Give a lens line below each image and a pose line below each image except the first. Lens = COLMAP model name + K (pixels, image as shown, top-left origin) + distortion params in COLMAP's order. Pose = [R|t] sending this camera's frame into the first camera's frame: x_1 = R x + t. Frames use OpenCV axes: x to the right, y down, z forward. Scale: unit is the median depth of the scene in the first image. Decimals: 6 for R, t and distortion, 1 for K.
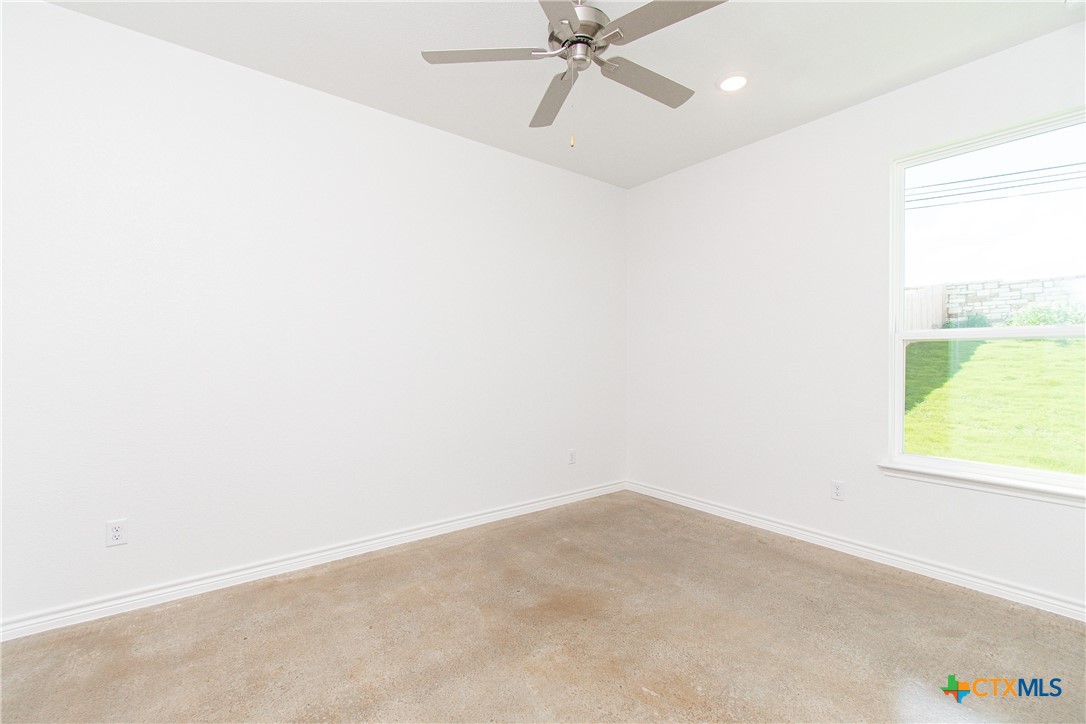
lens RADIAL K [[477.3, 0, 545.5], [0, 477.3, 356.7], [0, 0, 1]] dist [0.004180, -0.002734]
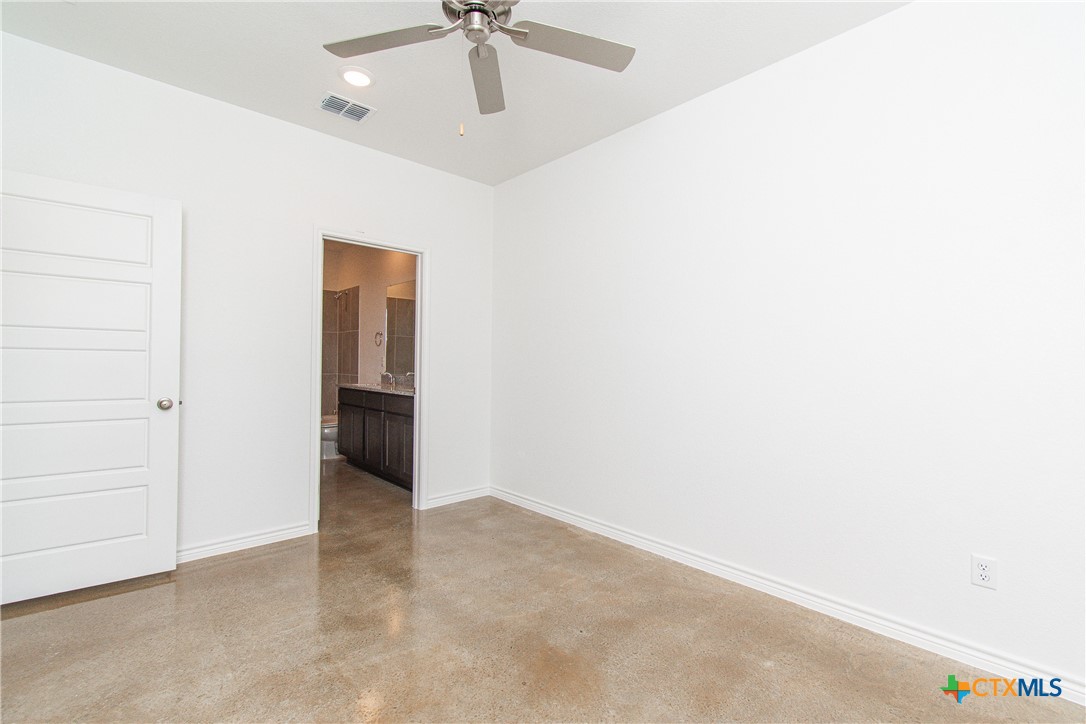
lens RADIAL K [[477.3, 0, 550.9], [0, 477.3, 363.0], [0, 0, 1]] dist [0.004180, -0.002734]
pose [[0.083076, 0.002625, -0.996540, 0.820461], [-0.000822, 0.999996, 0.002565, 0.000316], [0.996543, 0.000606, 0.083078, 0.891910]]
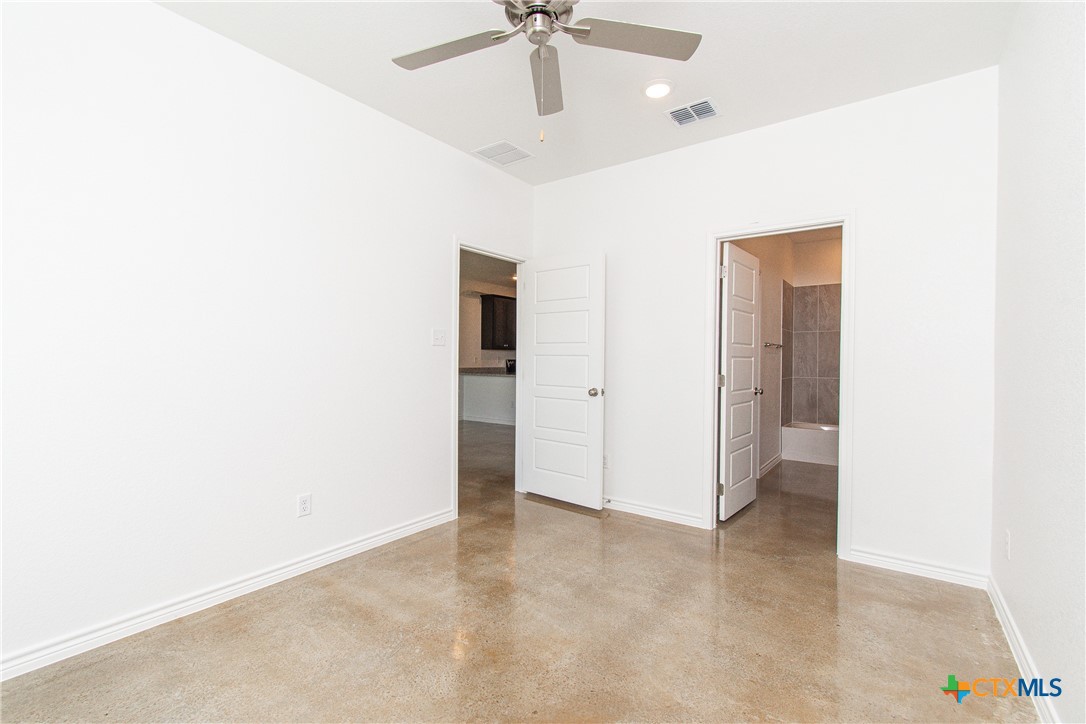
lens RADIAL K [[477.3, 0, 542.1], [0, 477.3, 360.2], [0, 0, 1]] dist [0.004180, -0.002734]
pose [[-0.965787, -0.009916, -0.259147, 0.243570], [-0.006745, 0.999891, -0.013123, 0.015499], [0.259249, -0.010926, -0.965749, 1.568448]]
